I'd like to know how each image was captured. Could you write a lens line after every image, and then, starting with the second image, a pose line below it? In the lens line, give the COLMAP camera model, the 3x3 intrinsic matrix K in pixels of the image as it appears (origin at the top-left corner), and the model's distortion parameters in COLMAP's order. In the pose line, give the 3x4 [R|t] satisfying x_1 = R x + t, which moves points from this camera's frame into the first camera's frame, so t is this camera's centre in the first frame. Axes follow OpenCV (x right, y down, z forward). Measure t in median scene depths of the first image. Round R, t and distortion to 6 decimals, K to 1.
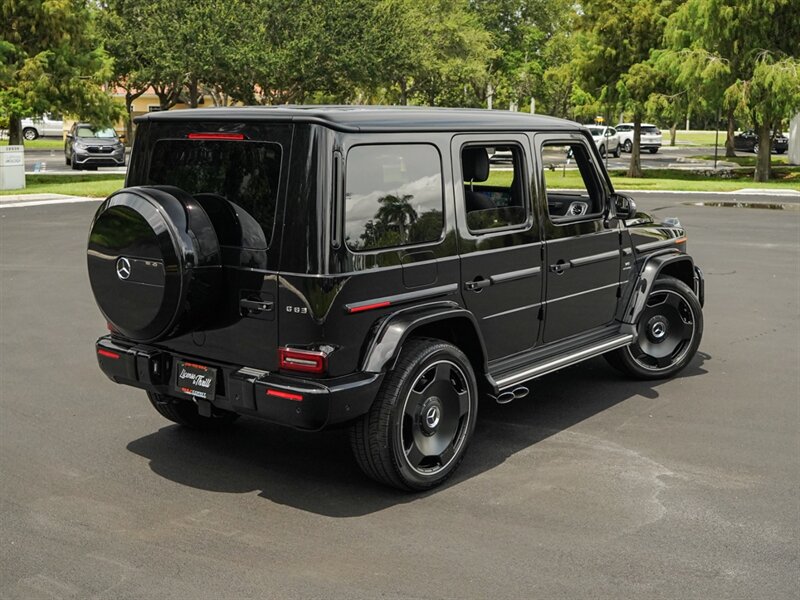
lens RADIAL K [[1047.4, 0, 396.9], [0, 1047.4, 275.2], [0, 0, 1]] dist [0.014044, 0.006255]
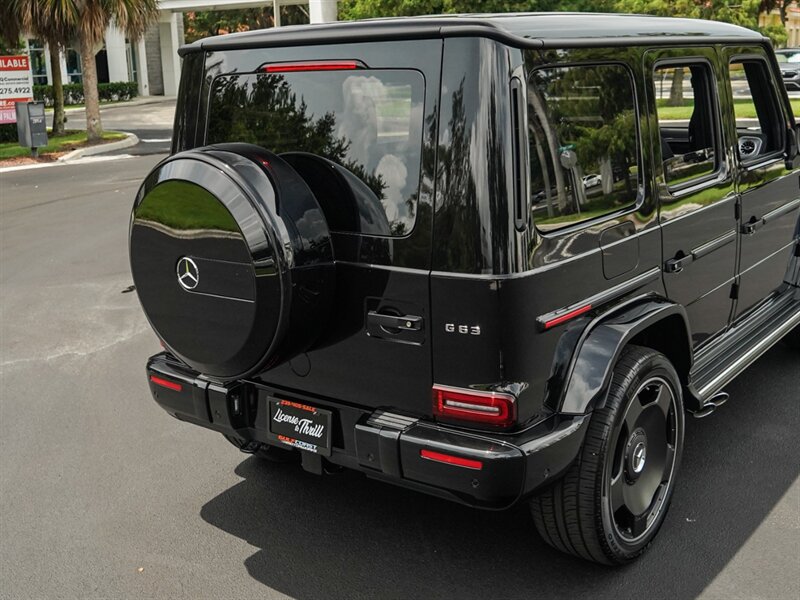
lens RADIAL K [[985.7, 0, 400.0], [0, 985.7, 300.0], [0, 0, 1]] dist [-0.011892, -0.070385]
pose [[0.998858, -0.047549, 0.004675, -0.122061], [0.046905, 0.994514, 0.093496, -0.039104], [-0.009095, -0.093170, 0.995609, 0.353188]]
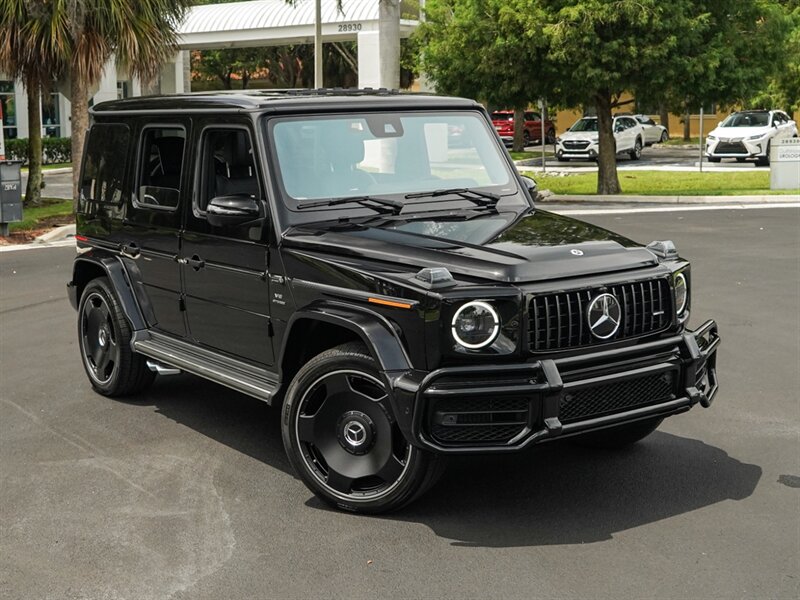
lens RADIAL K [[1242.4, 0, 400.0], [0, 1242.4, 300.0], [0, 0, 1]] dist [-0.152636, -0.014353]
pose [[0.999620, -0.021600, -0.017114, -0.228464], [0.021622, 0.999766, 0.001122, -0.070926], [0.017085, -0.001492, 0.999853, 0.581494]]
